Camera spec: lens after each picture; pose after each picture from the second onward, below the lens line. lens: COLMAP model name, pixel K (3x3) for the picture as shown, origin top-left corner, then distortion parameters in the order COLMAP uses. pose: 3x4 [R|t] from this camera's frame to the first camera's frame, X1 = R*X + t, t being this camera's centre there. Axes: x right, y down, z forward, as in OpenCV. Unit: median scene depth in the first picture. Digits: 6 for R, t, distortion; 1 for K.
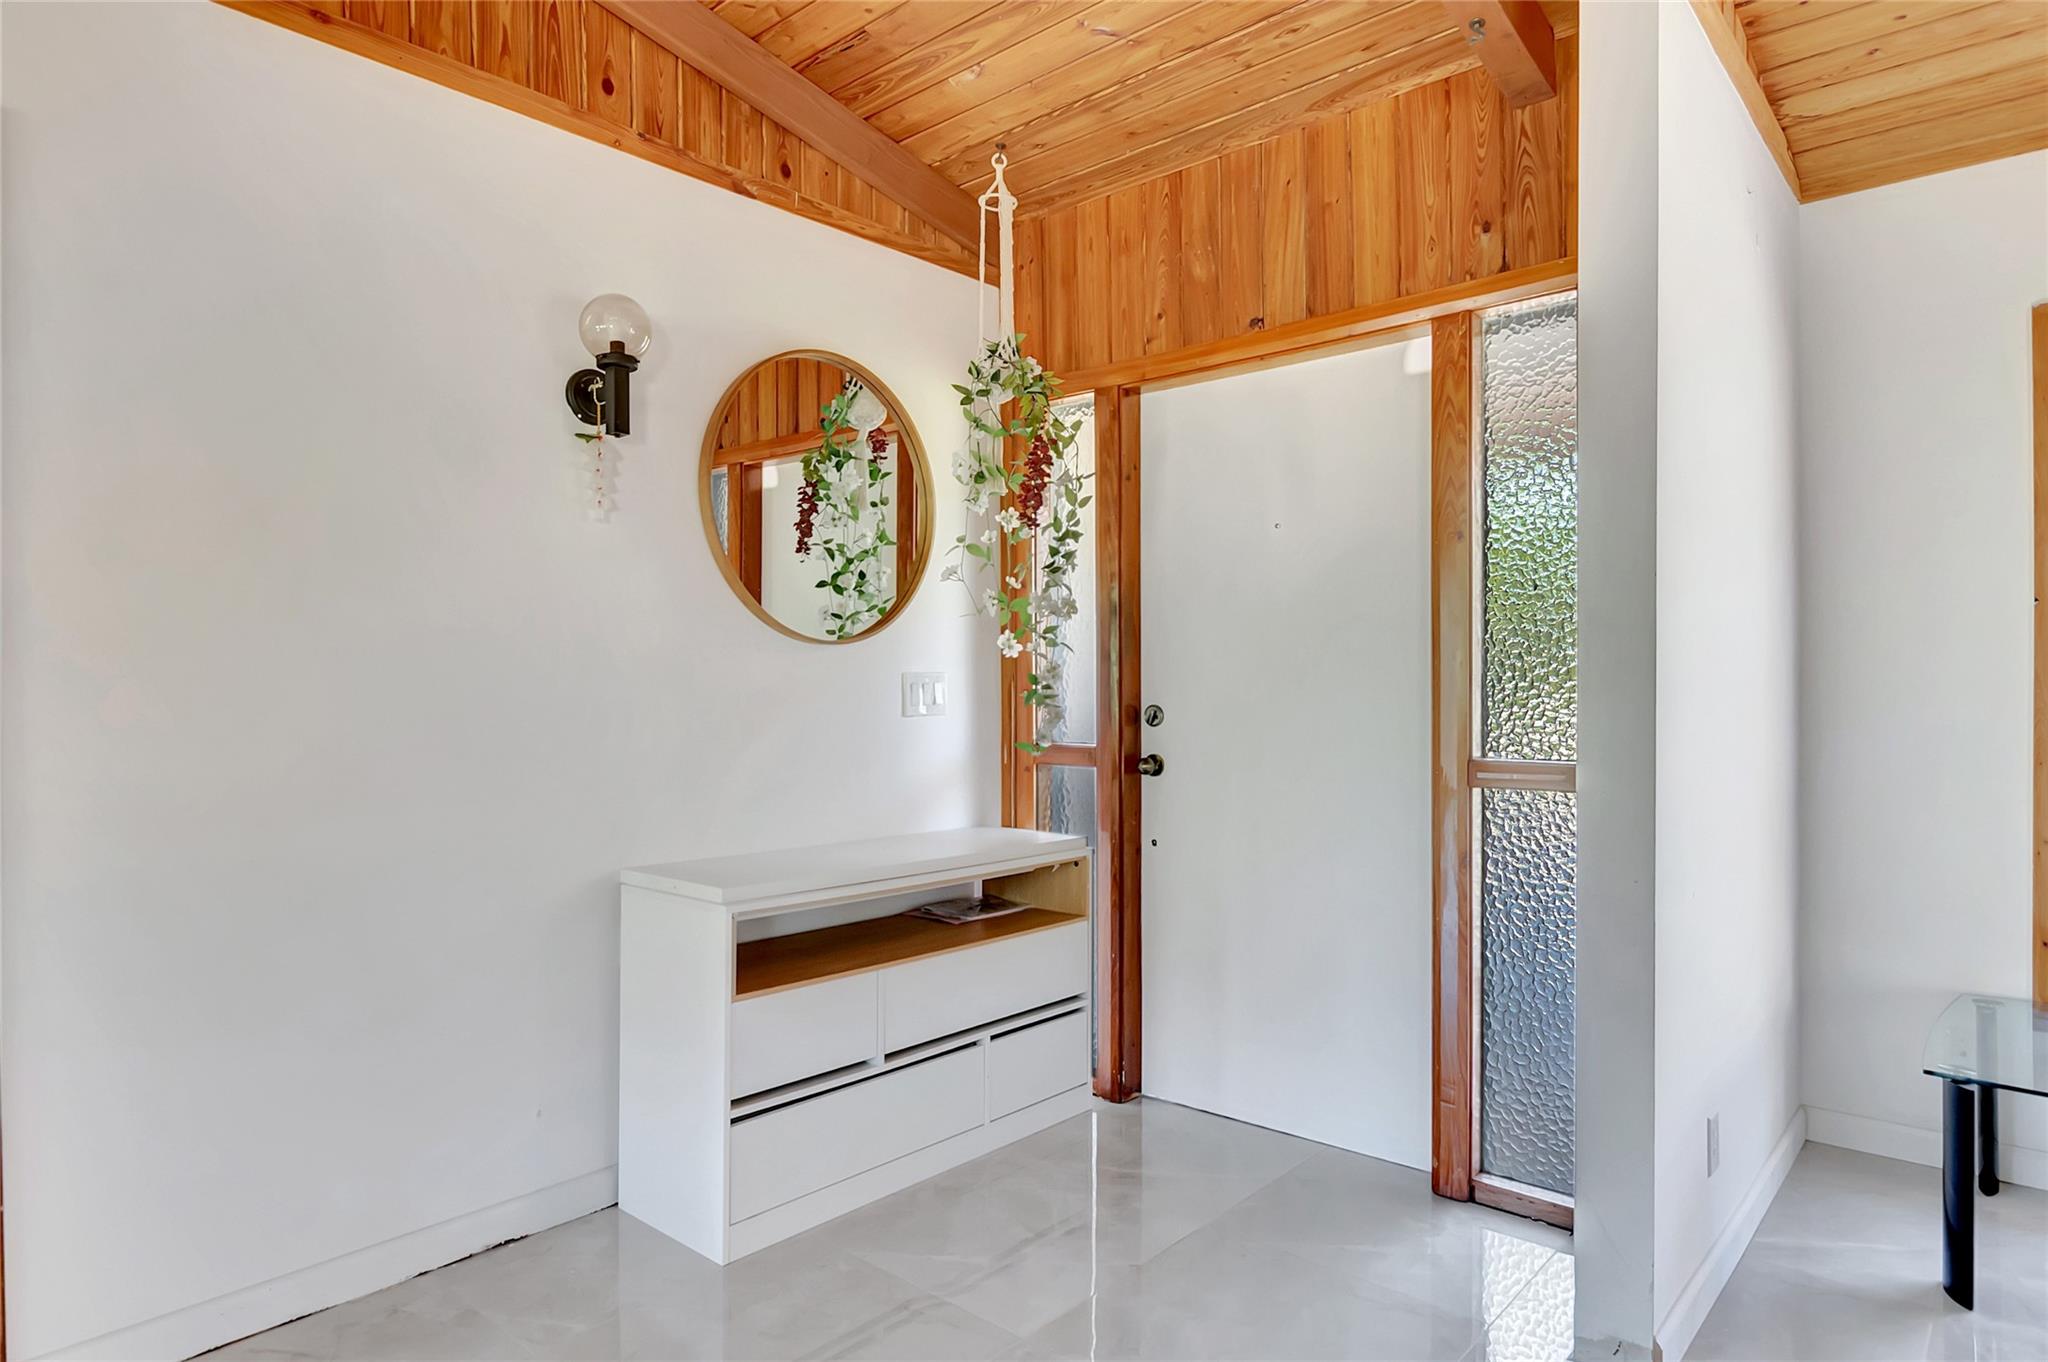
lens RADIAL K [[1185.4, 0, 1024.0], [0, 1185.4, 681.0], [0, 0, 1]] dist [0.003464, 0.000830]
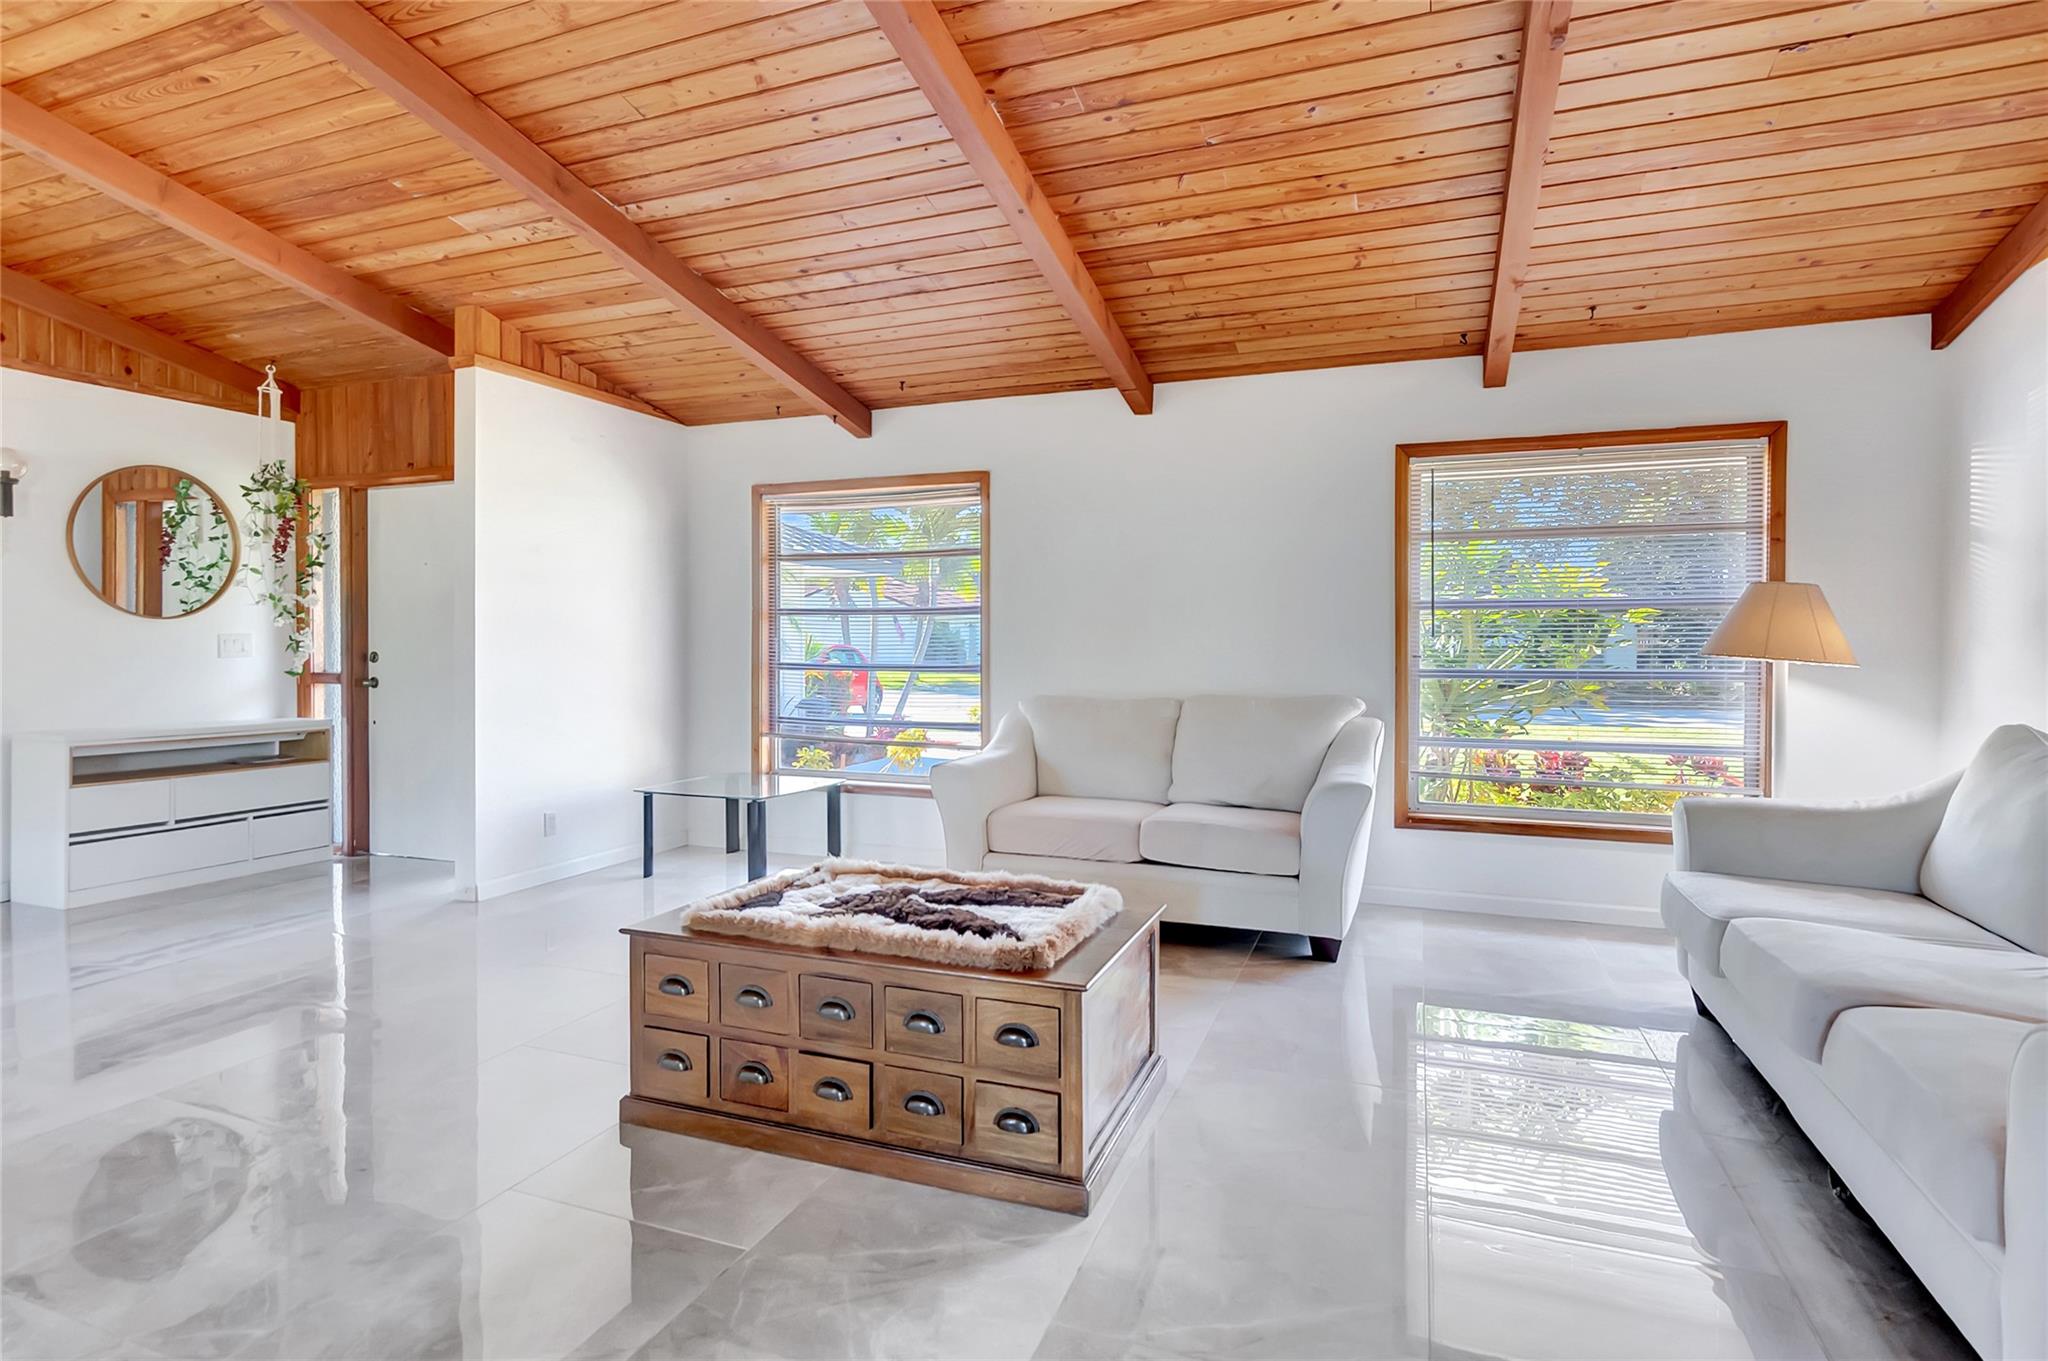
lens RADIAL K [[1032.4, 0, 1024.0], [0, 1032.4, 650.4], [0, 0, 1]] dist [0.002630, -0.009058]
pose [[0.935752, -0.000234, 0.352659, 0.532351], [-0.003926, 0.999931, 0.011079, -0.004818], [-0.352638, -0.011752, 0.935686, -0.999698]]
